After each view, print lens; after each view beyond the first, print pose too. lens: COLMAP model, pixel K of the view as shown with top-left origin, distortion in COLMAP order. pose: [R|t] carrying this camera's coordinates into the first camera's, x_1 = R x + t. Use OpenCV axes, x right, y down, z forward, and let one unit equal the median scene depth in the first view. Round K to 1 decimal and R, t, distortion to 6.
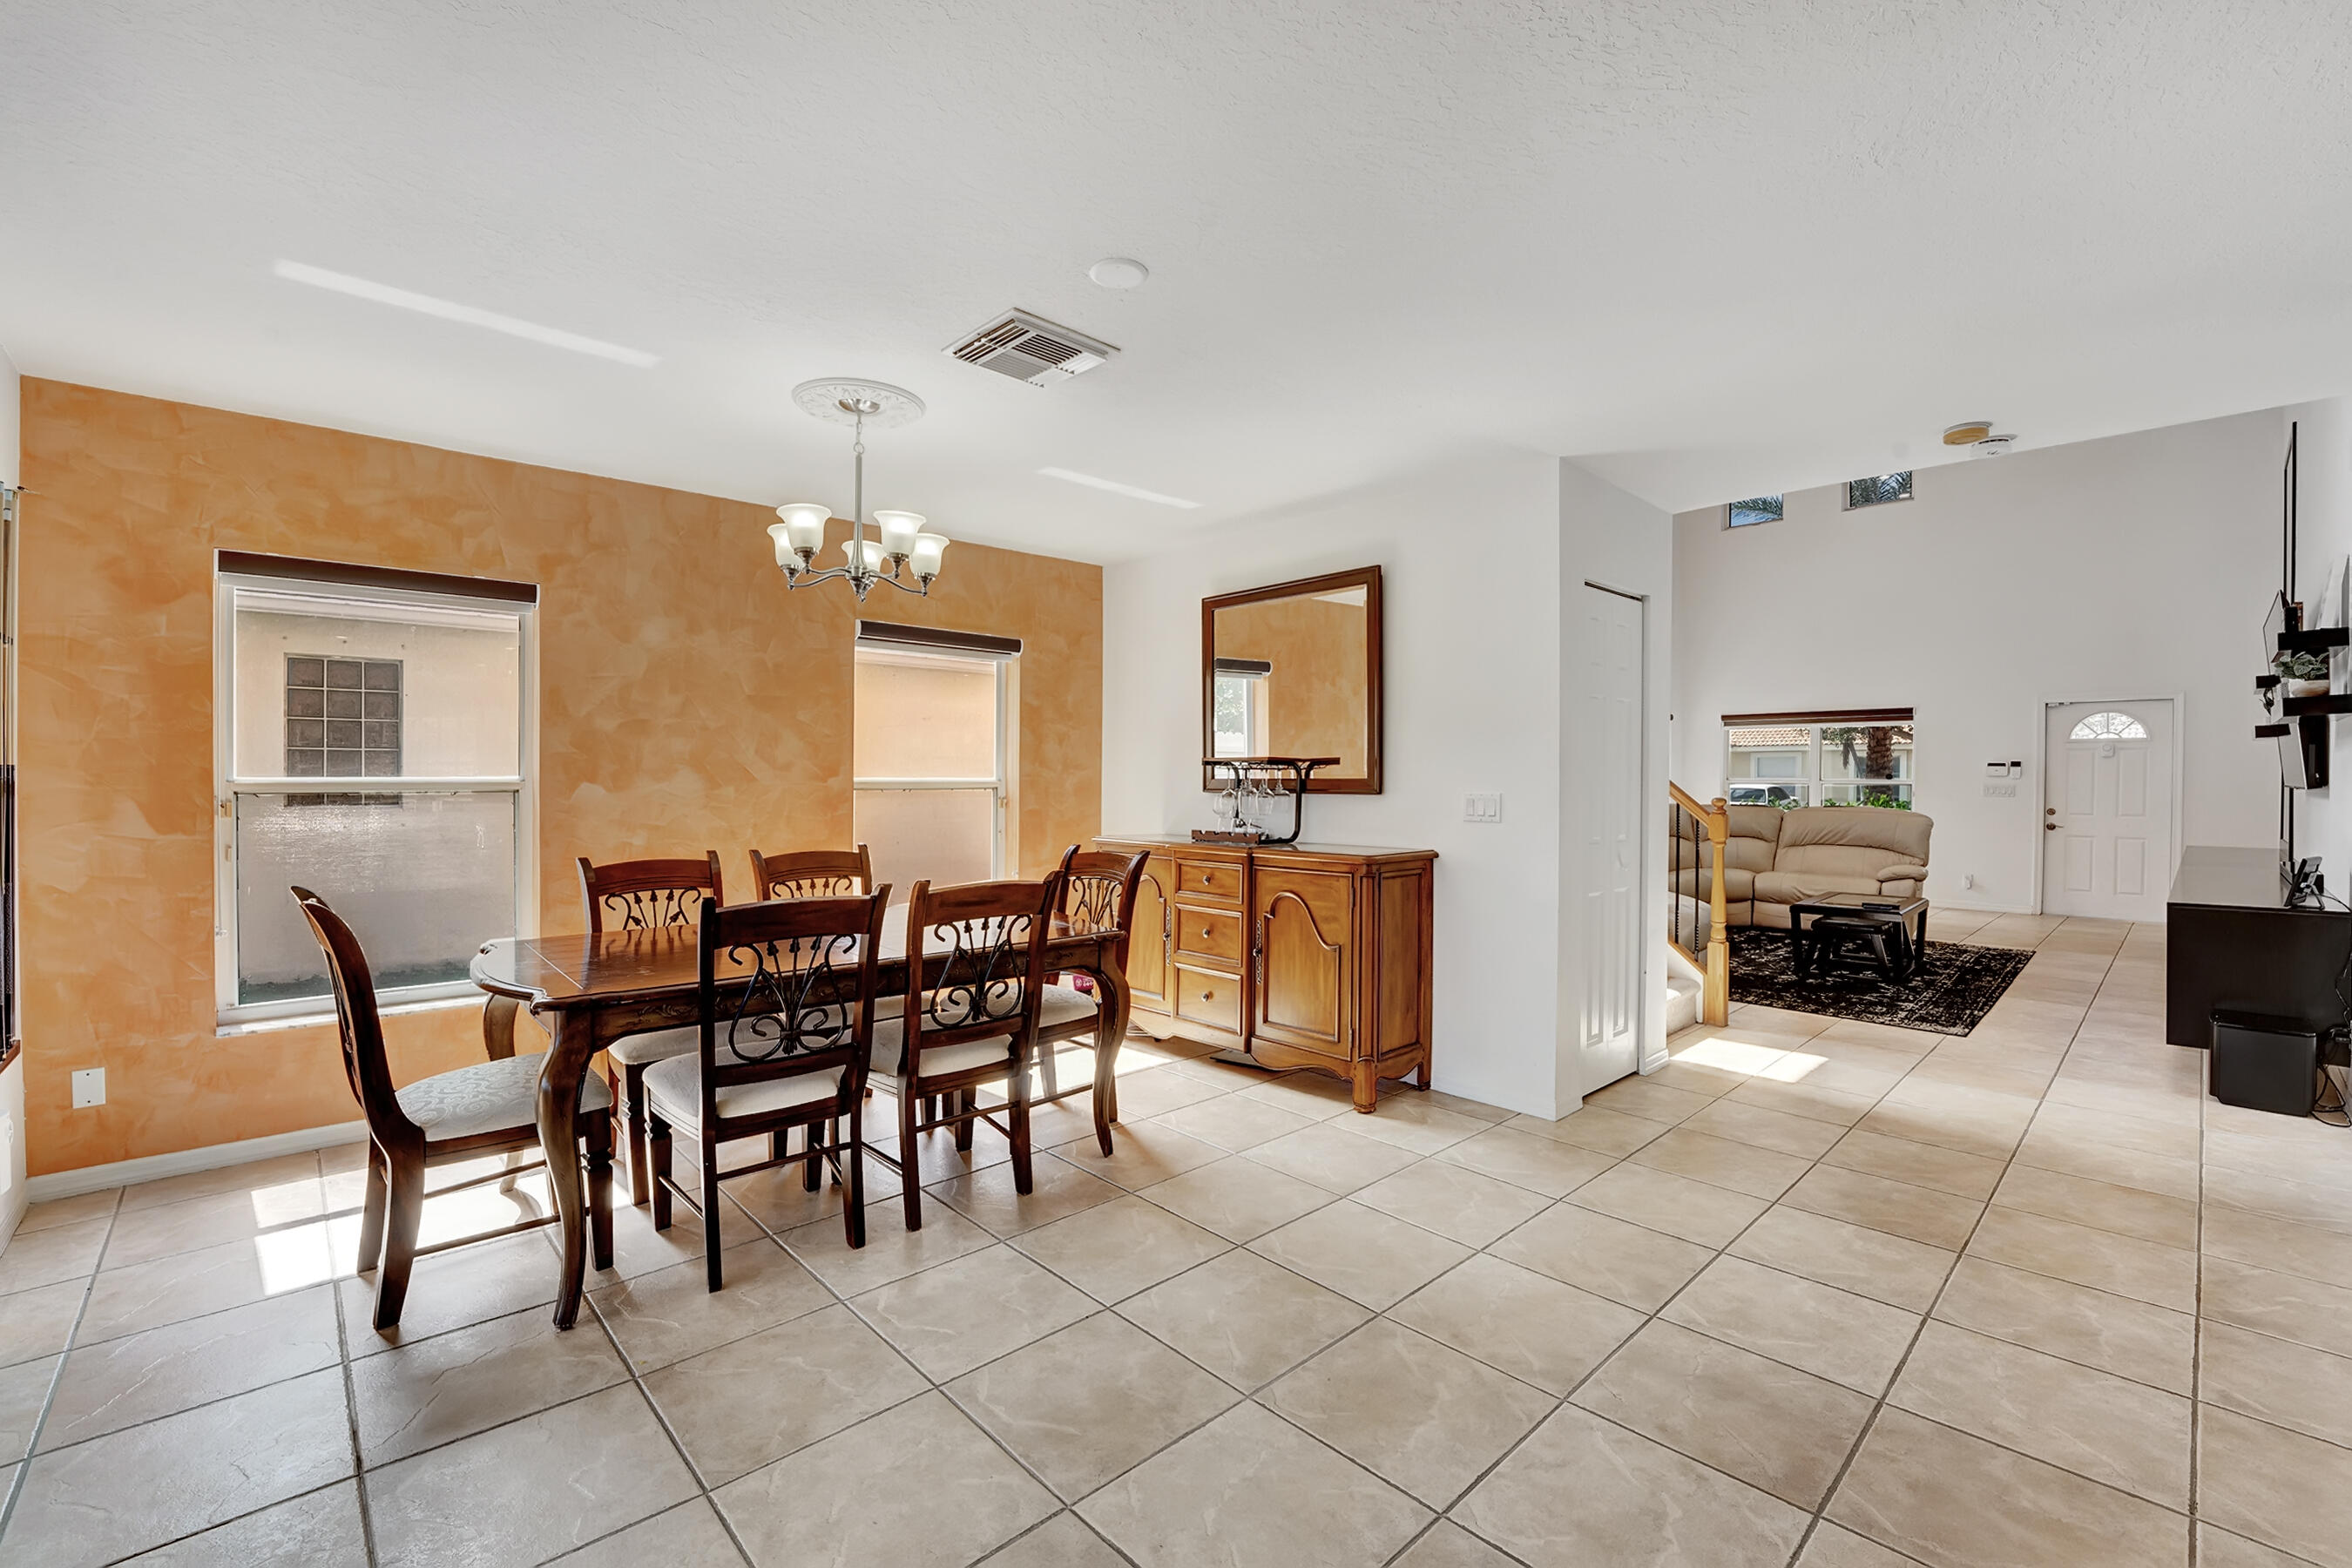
lens RADIAL K [[978.4, 0, 1158.9], [0, 978.4, 783.9], [0, 0, 1]] dist [-0.025514, 0.001618]
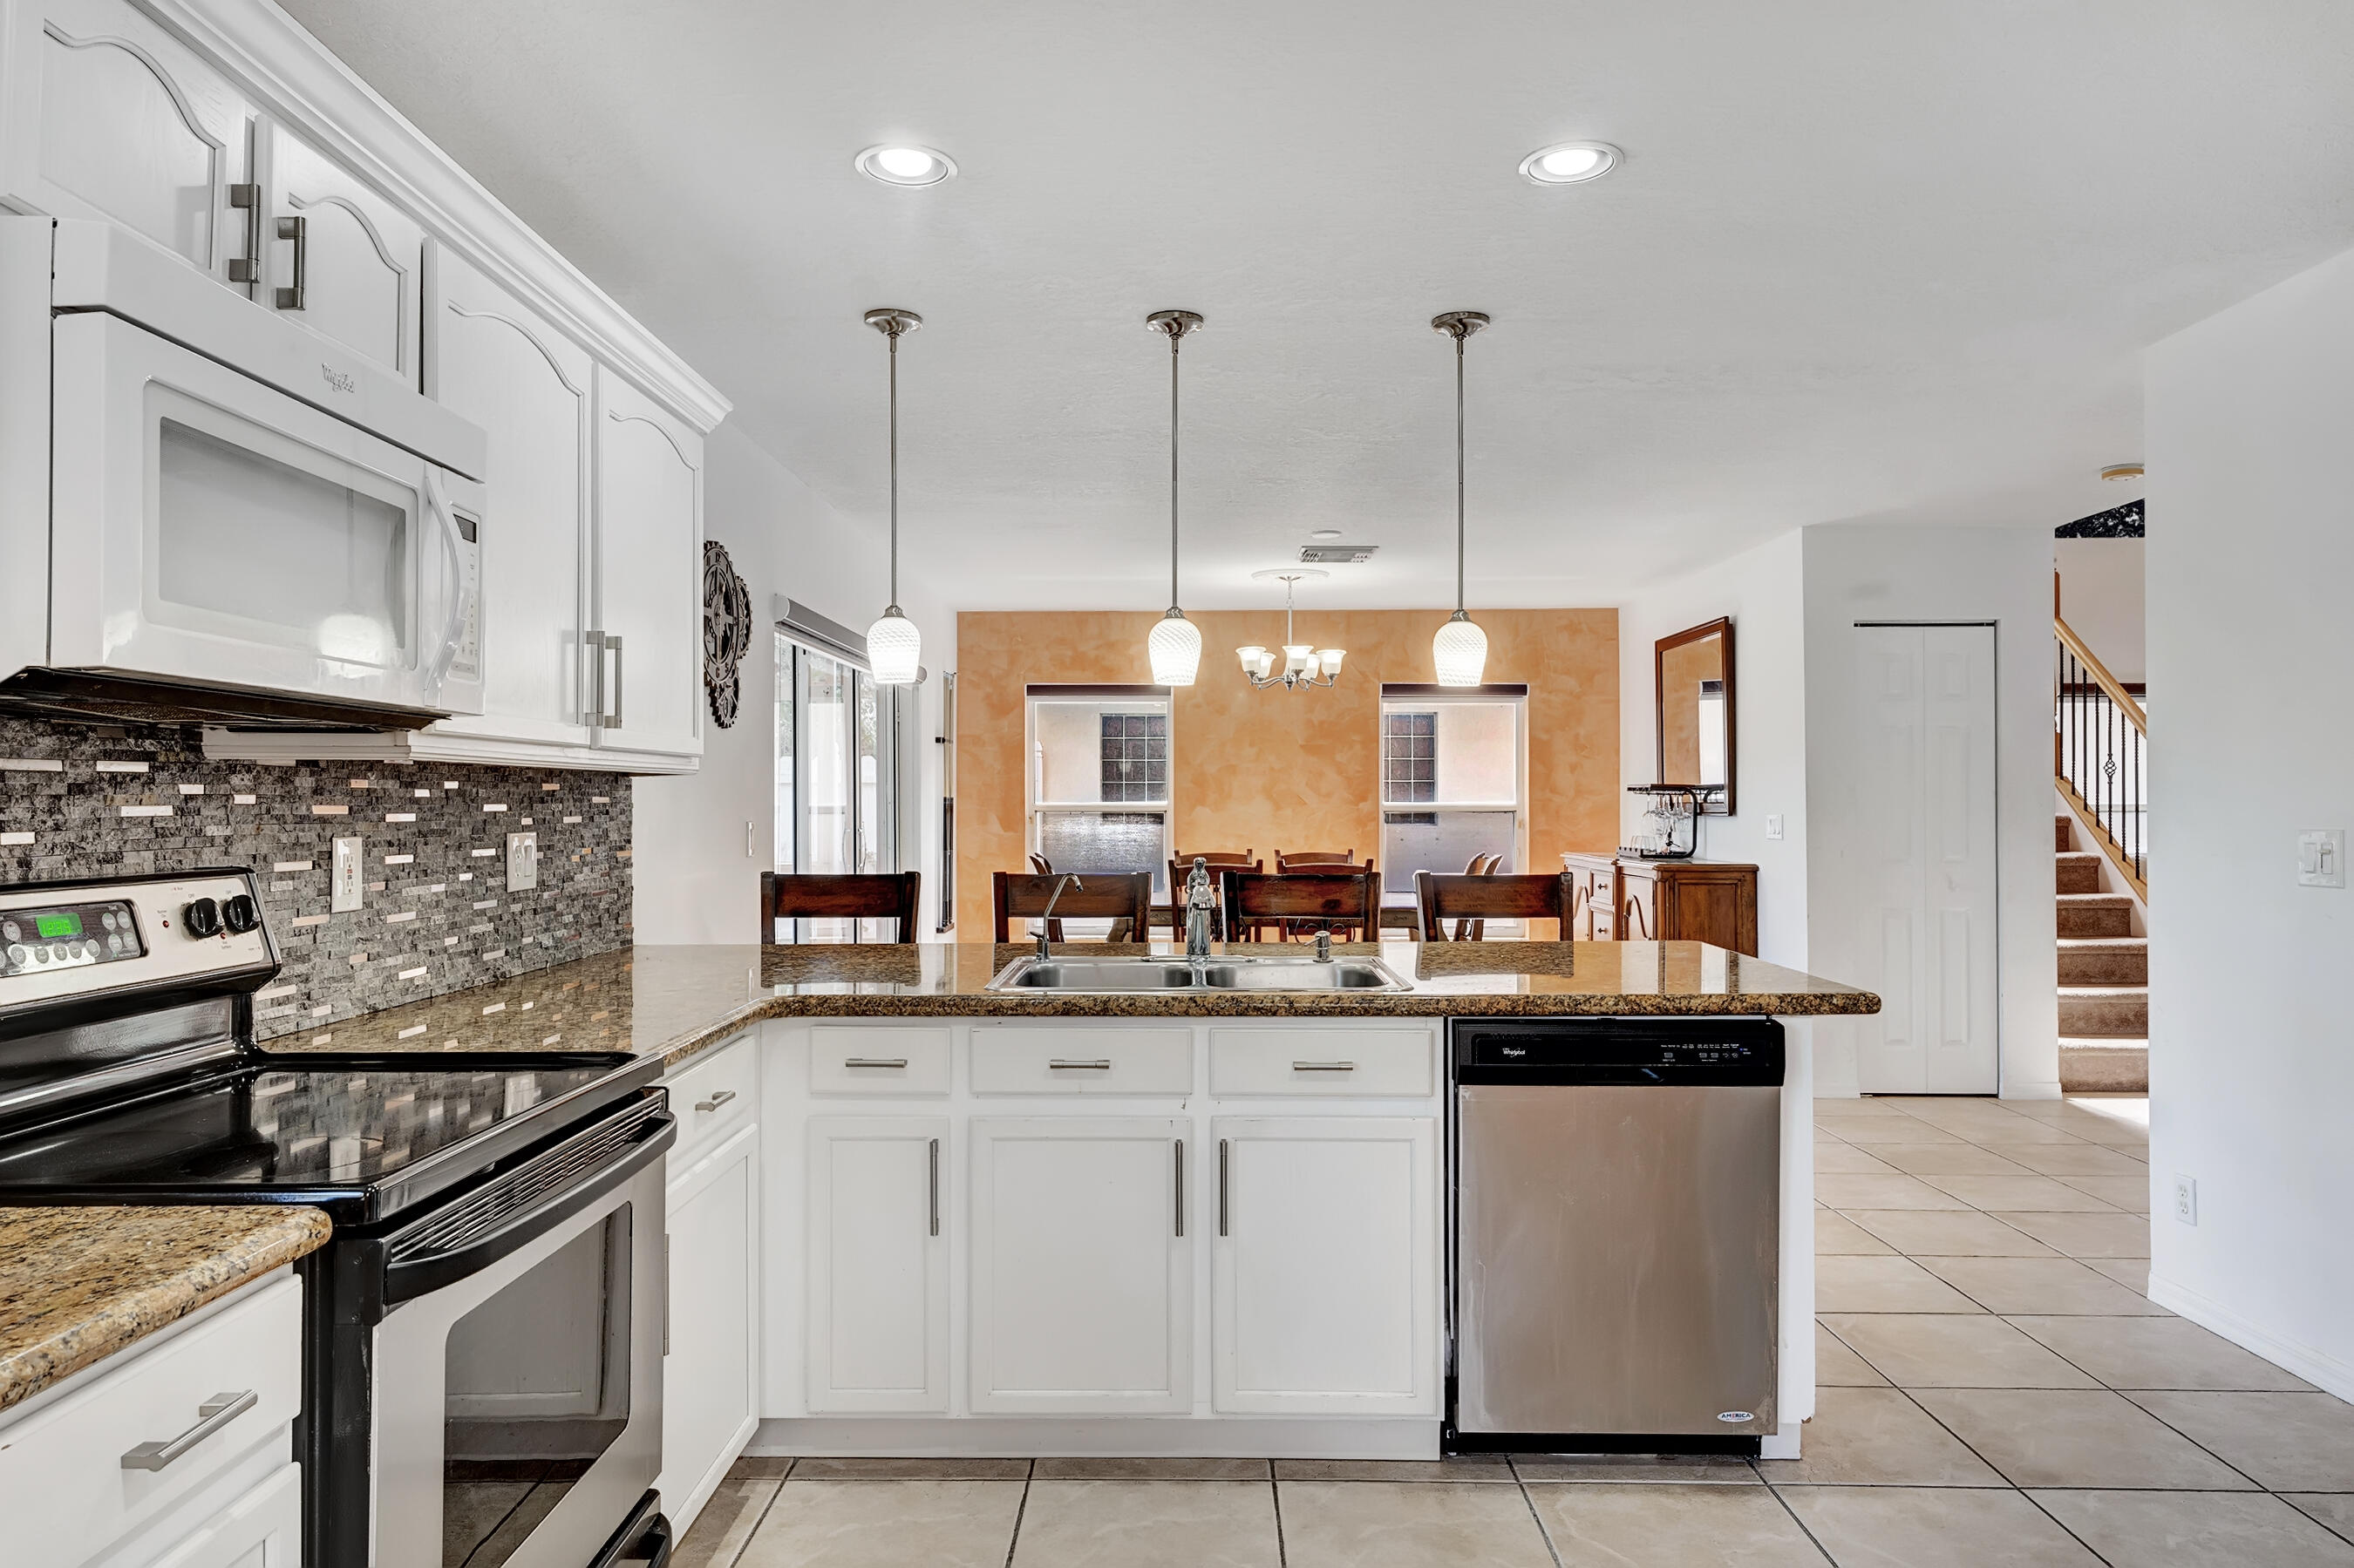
lens RADIAL K [[1452.3, 0, 1170.7], [0, 1452.3, 792.9], [0, 0, 1]] dist [0.002639, 0.003316]
pose [[0.723326, -0.007896, -0.690462, 0.897948], [-0.001615, 0.999913, -0.013128, 0.007253], [0.690505, 0.010611, 0.723250, -0.660131]]
